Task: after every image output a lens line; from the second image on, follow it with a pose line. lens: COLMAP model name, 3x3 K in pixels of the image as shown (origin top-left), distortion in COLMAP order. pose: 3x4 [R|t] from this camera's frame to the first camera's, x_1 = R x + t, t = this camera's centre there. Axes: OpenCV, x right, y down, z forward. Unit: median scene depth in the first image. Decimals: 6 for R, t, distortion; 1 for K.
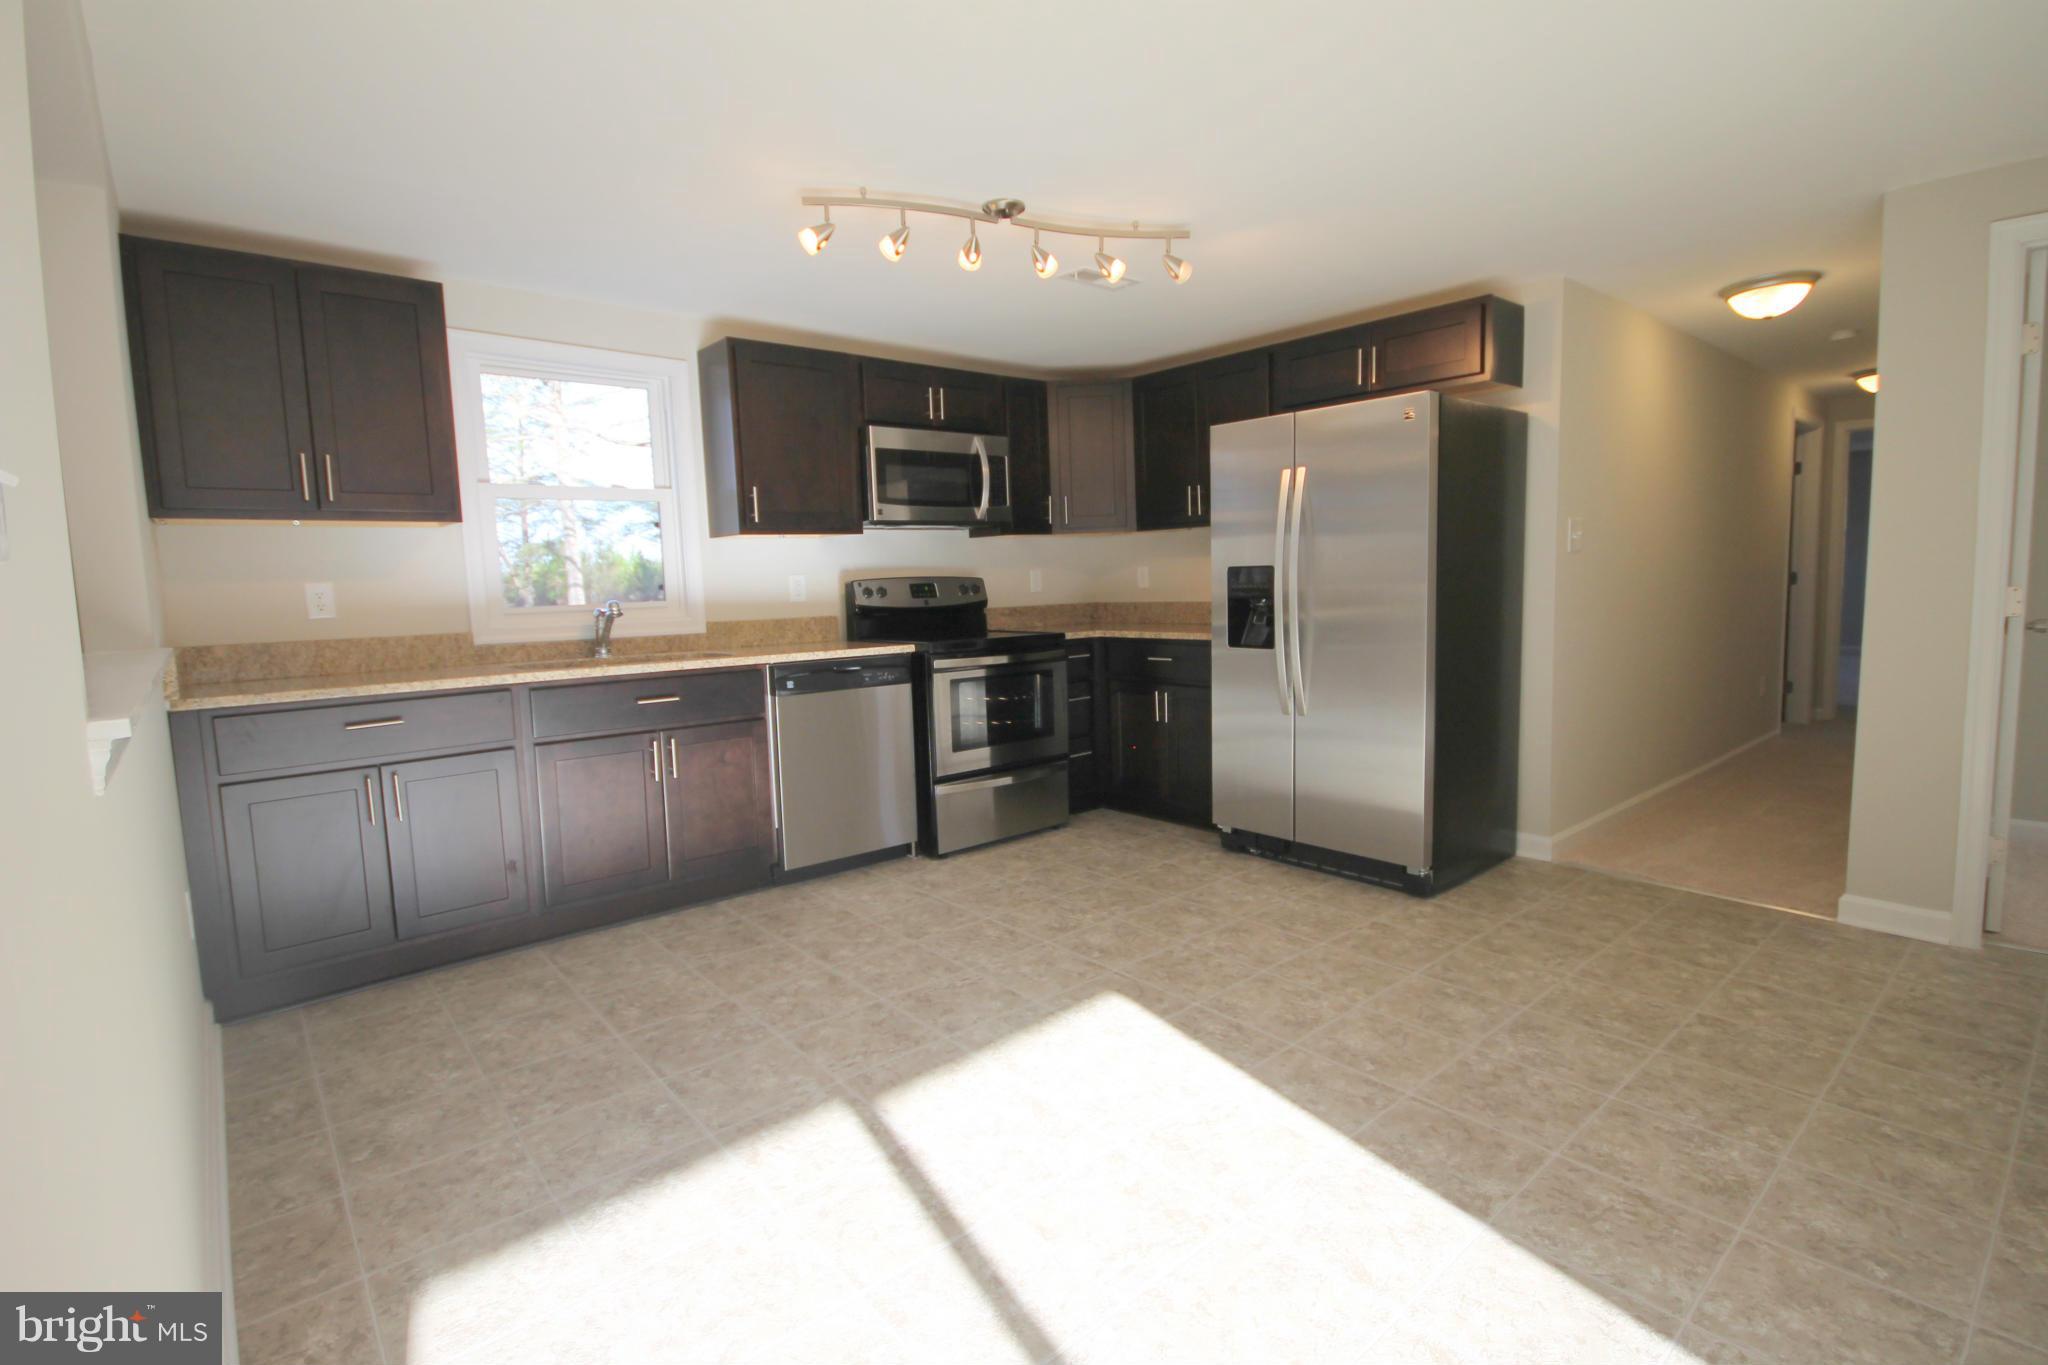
lens RADIAL K [[956.3, 0, 1027.2], [0, 956.3, 672.9], [0, 0, 1]] dist [0.003598, -0.008618]
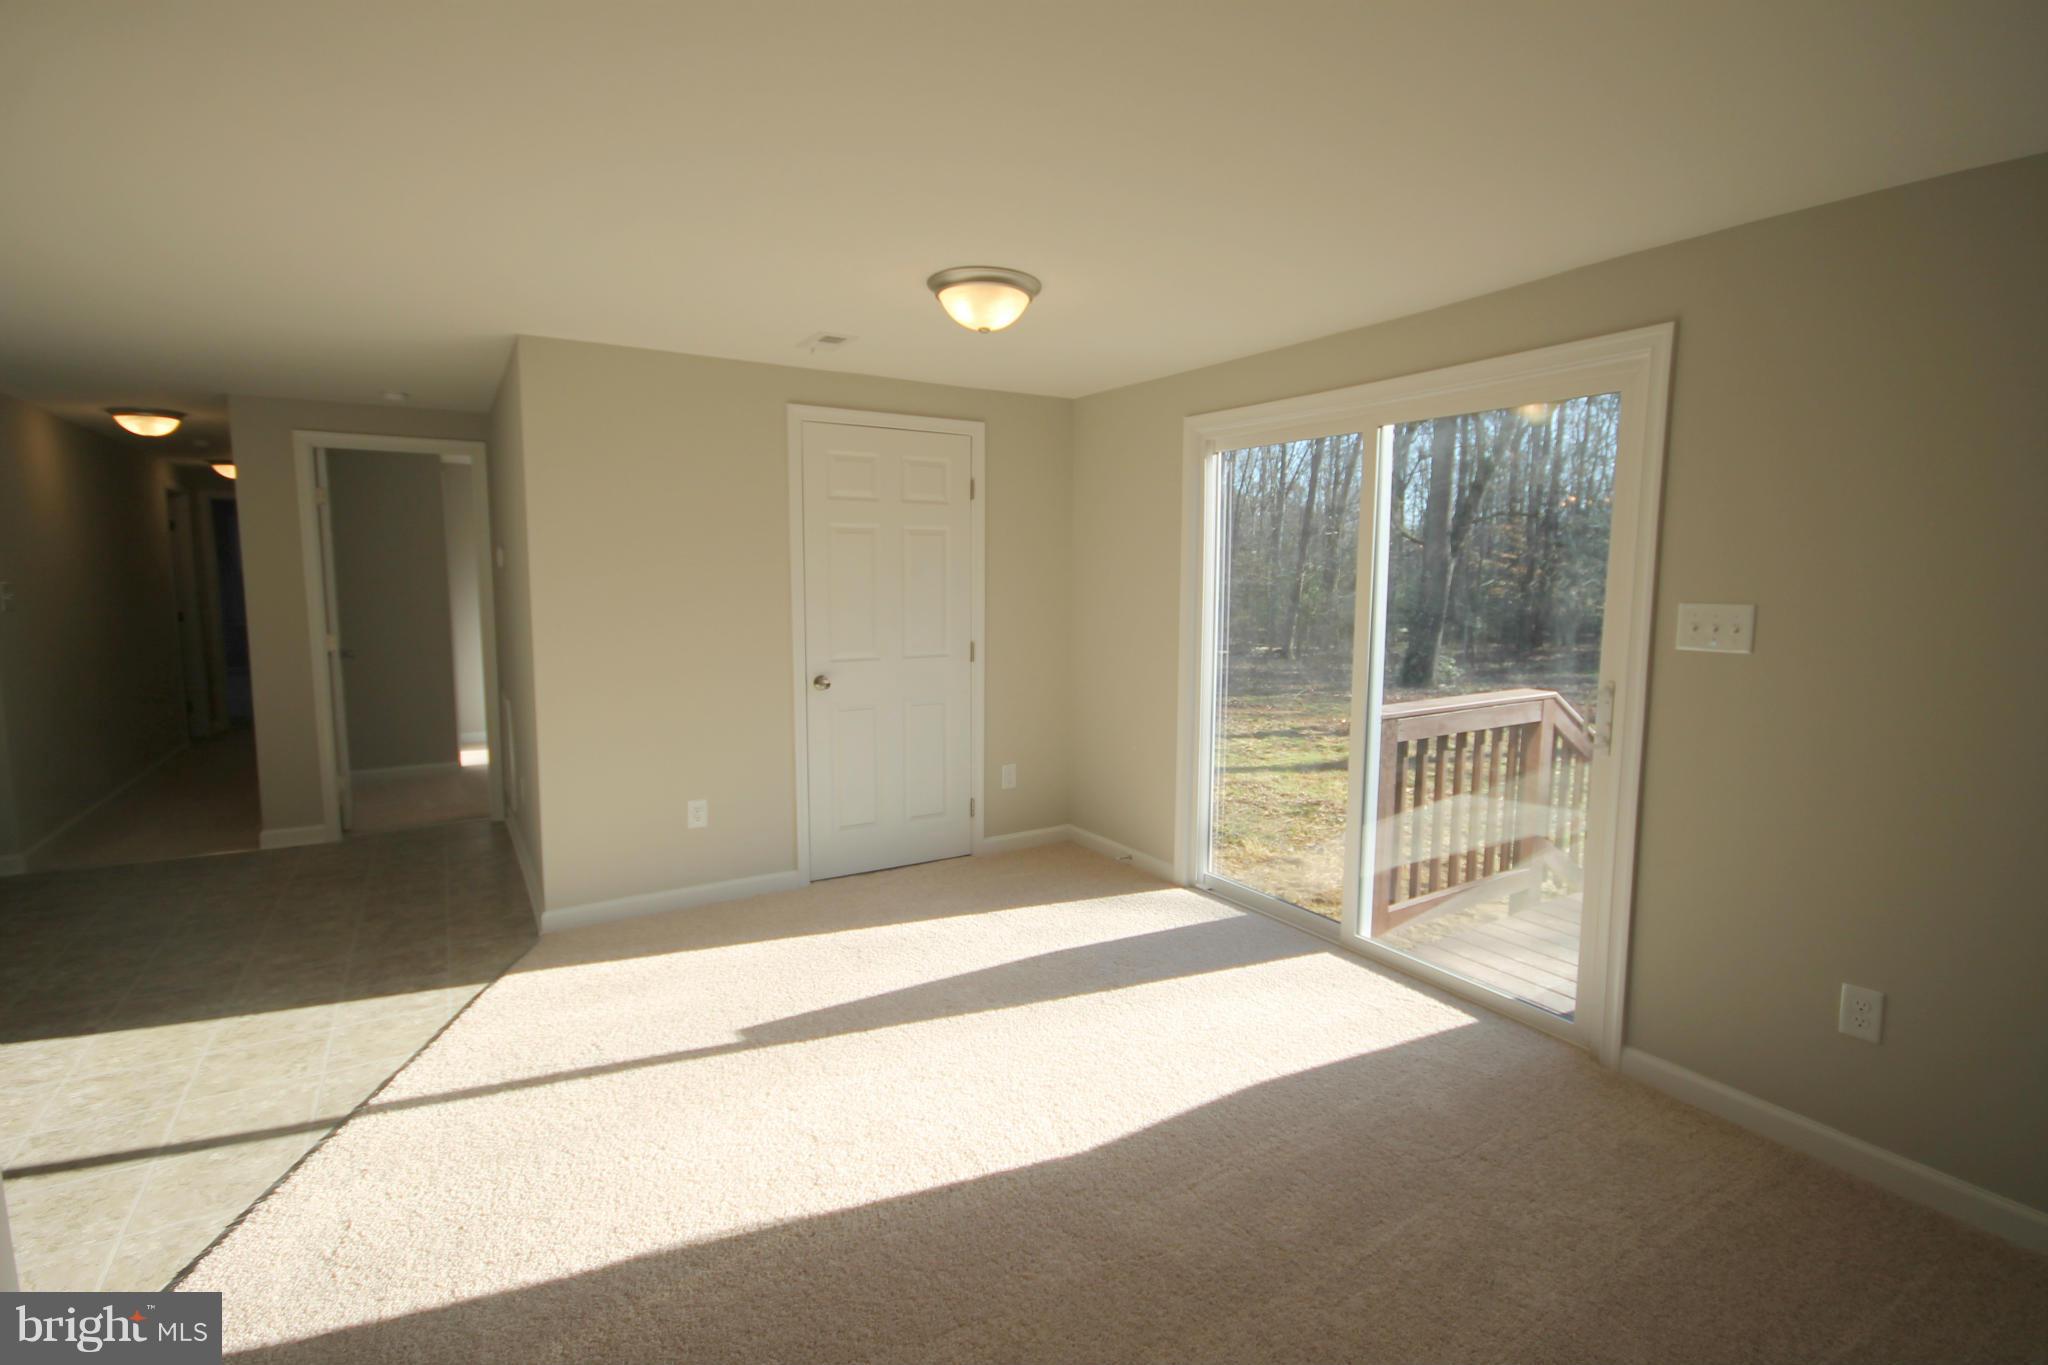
lens RADIAL K [[956.3, 0, 1027.2], [0, 956.3, 672.9], [0, 0, 1]] dist [0.003598, -0.008618]
pose [[0.156123, -0.071569, 0.985141, -0.395518], [0.094184, 0.993906, 0.057279, 0.000867], [-0.983237, 0.083842, 0.161912, -0.425657]]
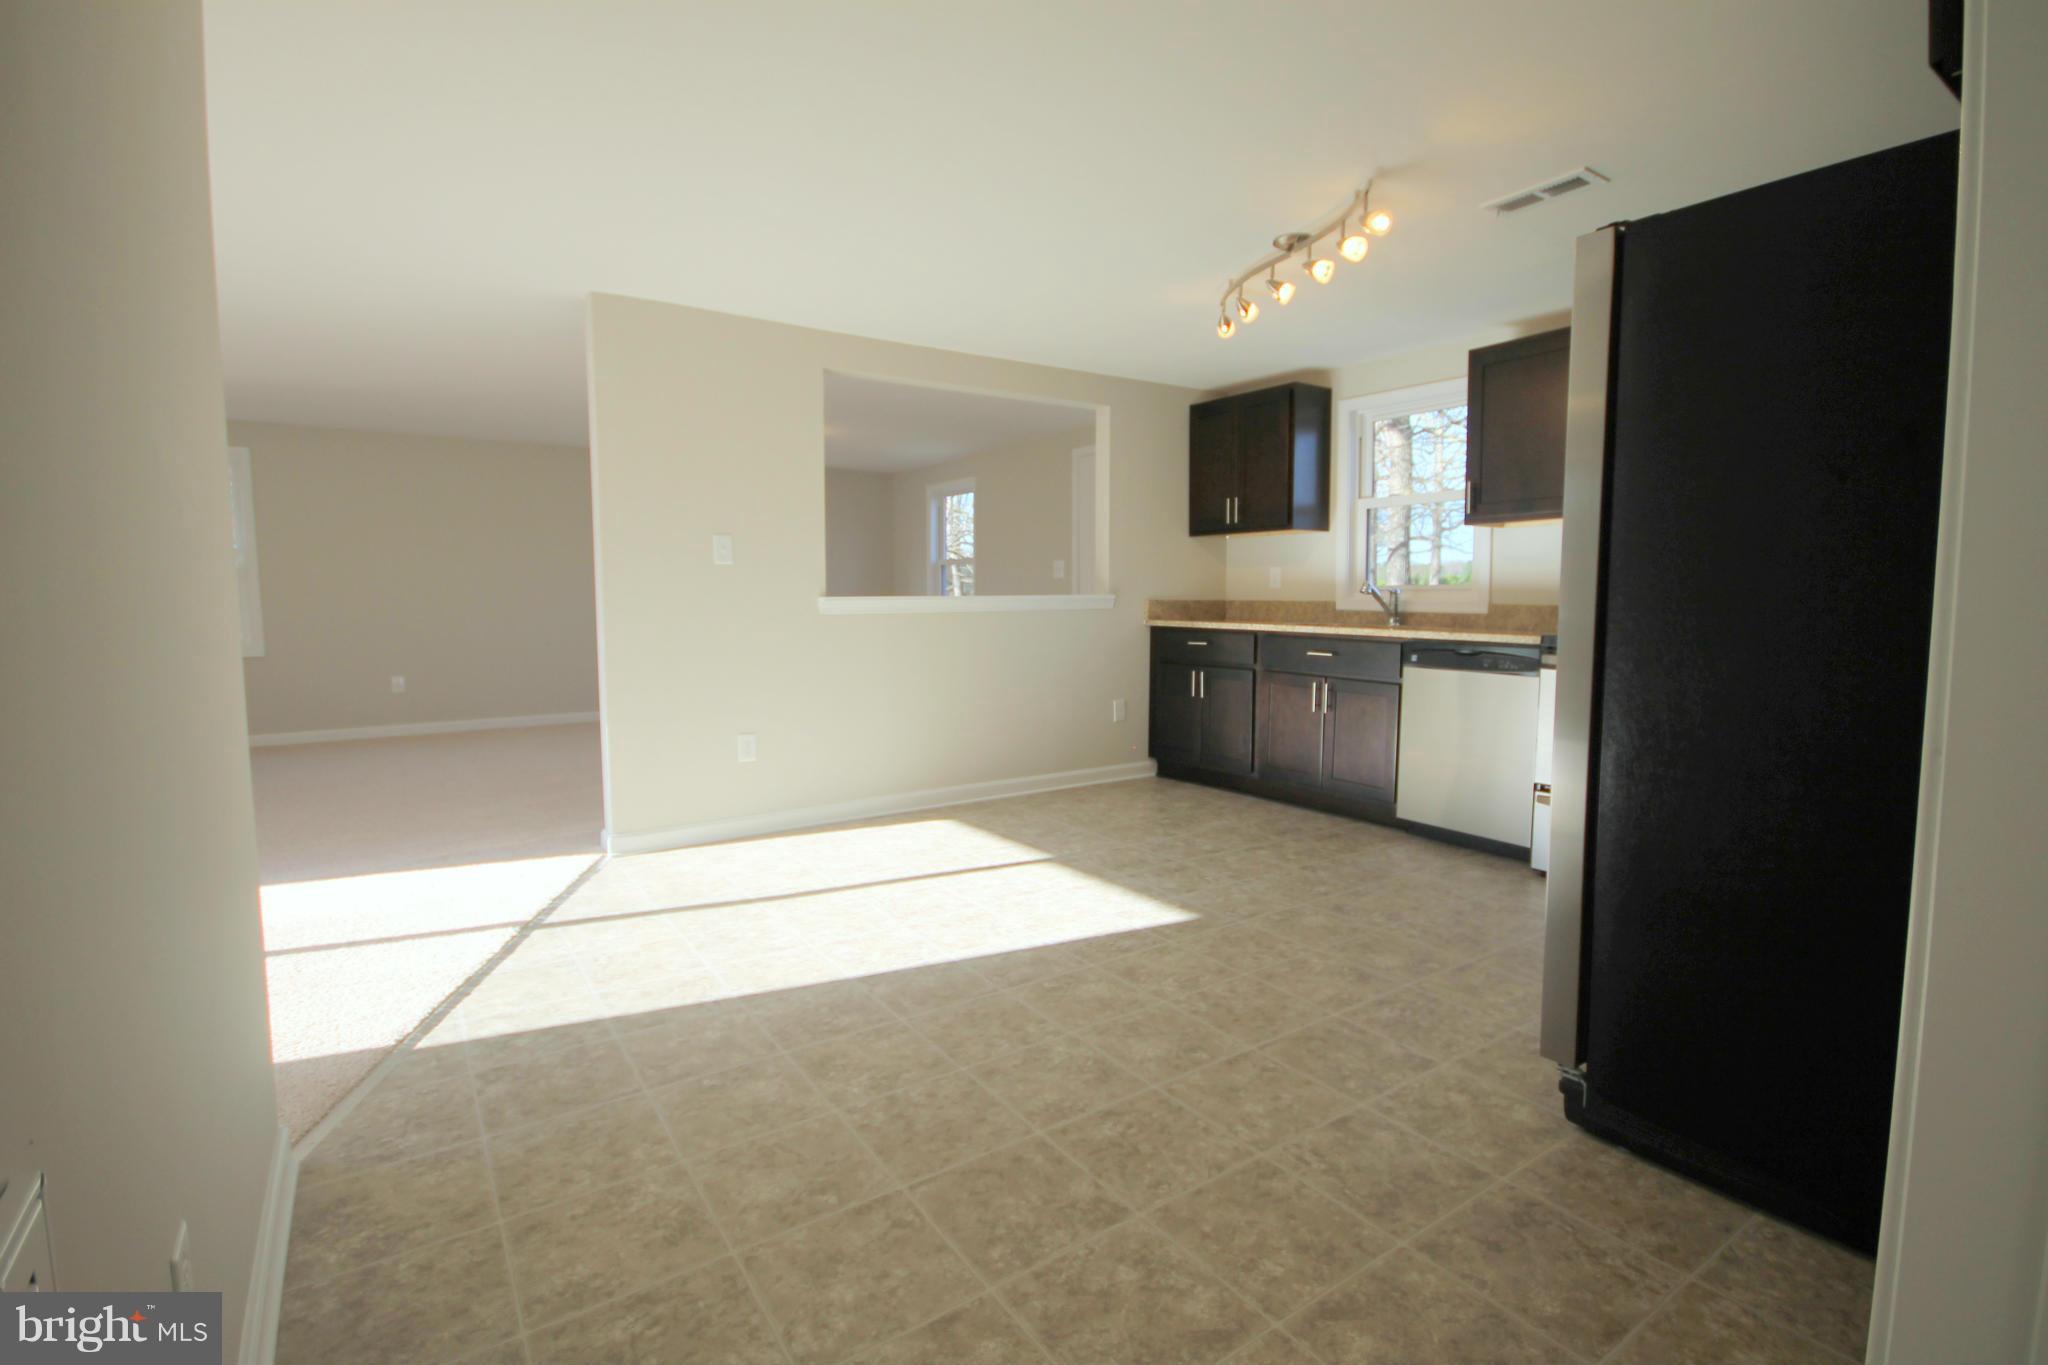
lens RADIAL K [[950.4, 0, 1040.5], [0, 950.4, 669.9], [0, 0, 1]] dist [-0.004421, -0.000581]
pose [[-0.099396, 0.108652, -0.989098, 0.870794], [-0.095002, 0.988444, 0.118127, -0.062135], [0.990502, 0.105707, -0.087926, 0.625475]]
